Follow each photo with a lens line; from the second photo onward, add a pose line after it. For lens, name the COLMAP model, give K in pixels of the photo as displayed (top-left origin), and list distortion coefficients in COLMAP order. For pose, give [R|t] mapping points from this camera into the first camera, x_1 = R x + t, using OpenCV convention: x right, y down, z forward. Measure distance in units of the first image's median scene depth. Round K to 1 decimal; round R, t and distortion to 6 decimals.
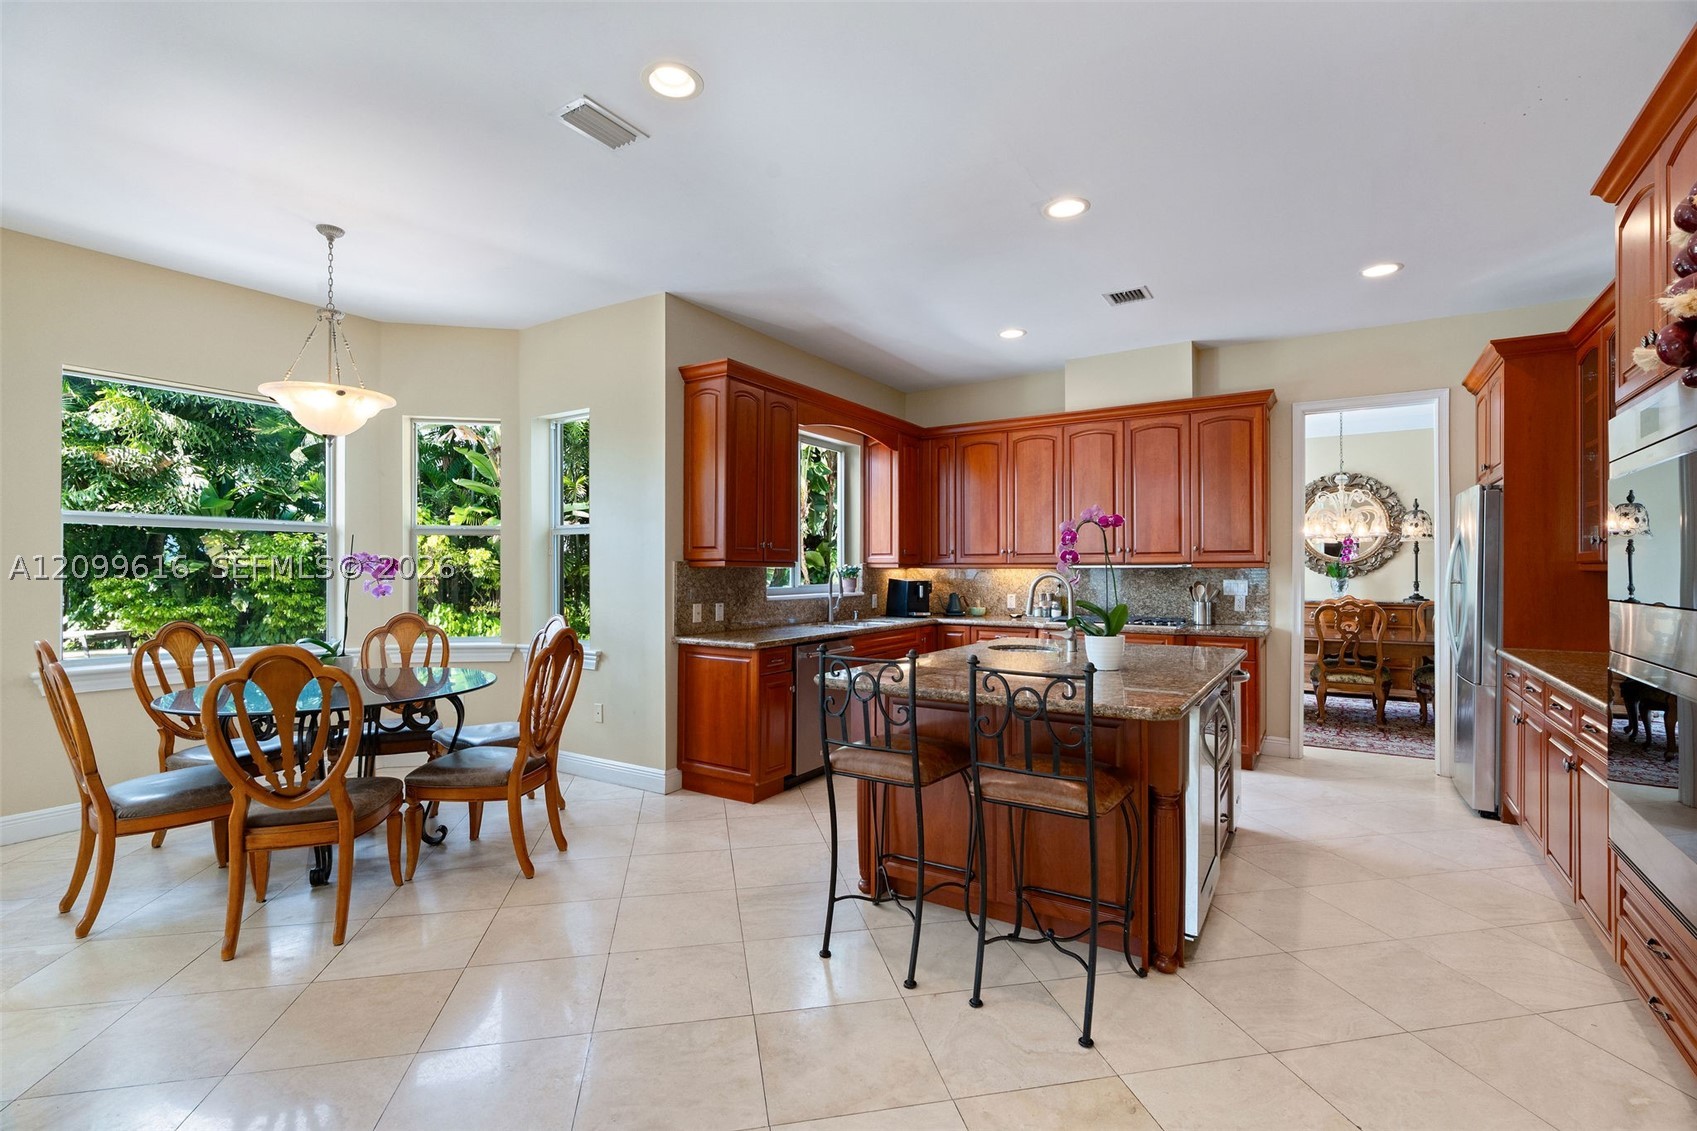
lens RADIAL K [[761.0, 0, 851.0], [0, 761.0, 567.5], [0, 0, 1]] dist [-0.007057, -0.000441]
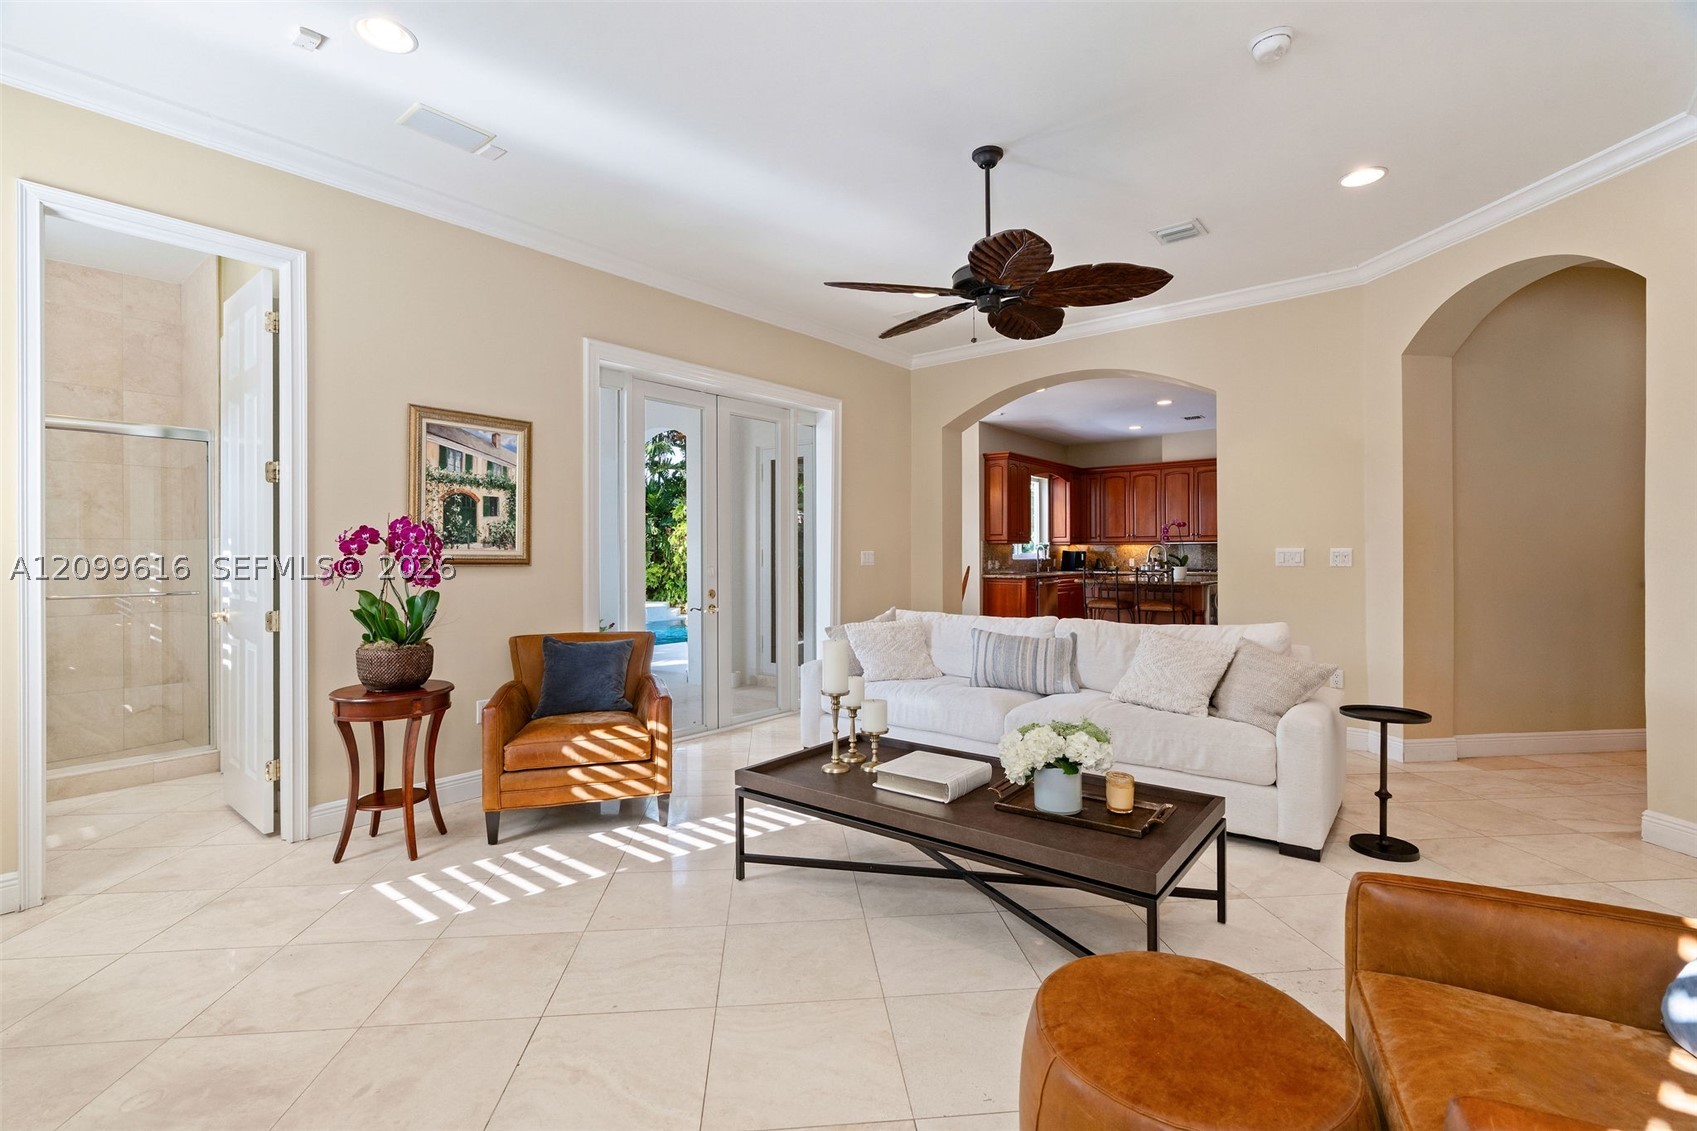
lens RADIAL K [[761.0, 0, 860.9], [0, 761.0, 557.1], [0, 0, 1]] dist [-0.007057, -0.000441]
pose [[0.995321, -0.005285, -0.096477, -0.277643], [0.006371, 0.999920, 0.010951, 0.008124], [0.096412, -0.011515, 0.995275, -0.938559]]
